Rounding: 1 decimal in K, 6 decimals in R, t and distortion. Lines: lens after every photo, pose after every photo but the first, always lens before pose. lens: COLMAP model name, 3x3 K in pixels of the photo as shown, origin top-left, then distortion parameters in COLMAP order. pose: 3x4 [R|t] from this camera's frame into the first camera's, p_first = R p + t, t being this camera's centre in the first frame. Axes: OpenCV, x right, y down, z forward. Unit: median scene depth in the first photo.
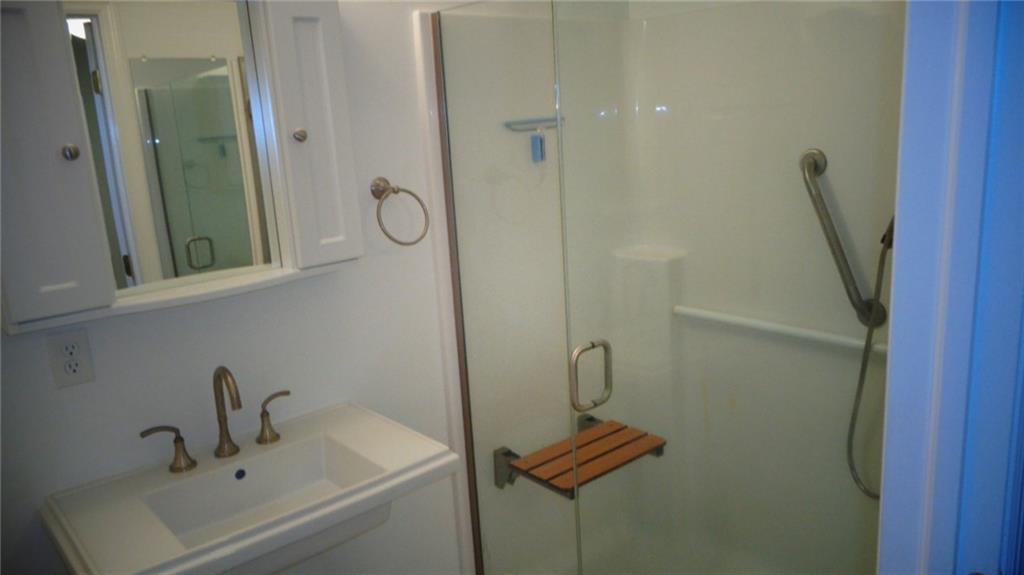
lens RADIAL K [[773.6, 0, 509.8], [0, 773.6, 289.4], [0, 0, 1]] dist [0.024316, -0.004242]
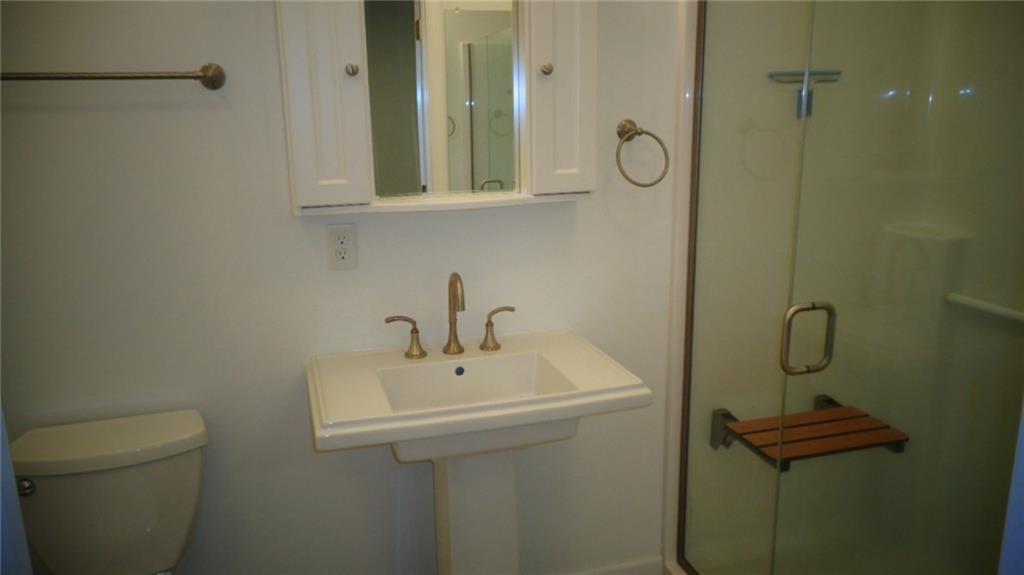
lens RADIAL K [[773.6, 0, 518.3], [0, 773.6, 283.8], [0, 0, 1]] dist [0.024316, -0.004242]
pose [[0.919874, 0.139938, -0.366401, 0.114915], [-0.131573, 0.990151, 0.047844, 0.044702], [0.369487, 0.004198, 0.929226, -0.008526]]
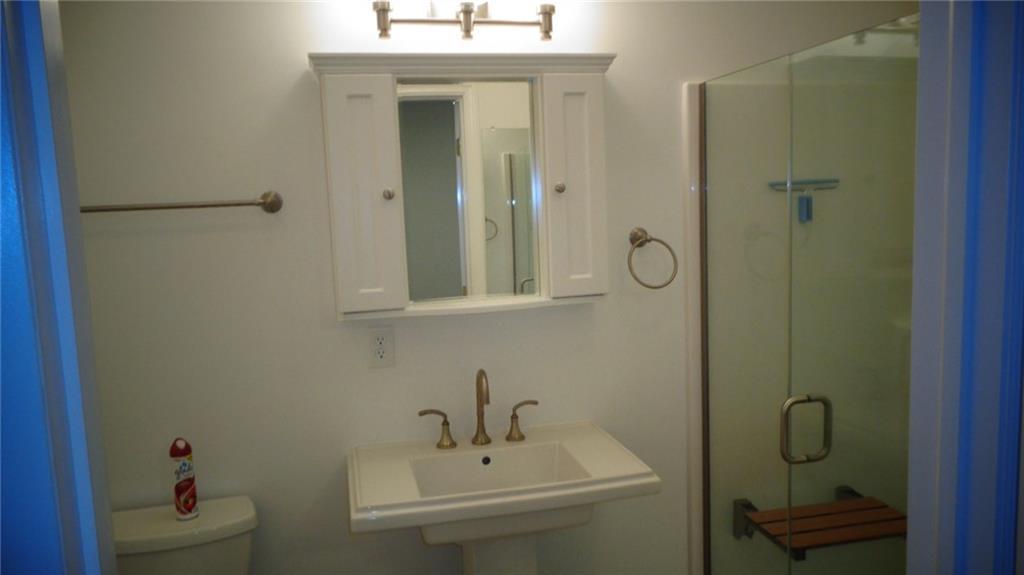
lens RADIAL K [[773.6, 0, 518.1], [0, 773.6, 290.6], [0, 0, 1]] dist [0.024316, -0.004242]
pose [[0.891648, 0.083503, -0.444962, 0.200549], [-0.119531, 0.991389, -0.053478, 0.030402], [0.436664, 0.100871, 0.893952, -0.083953]]
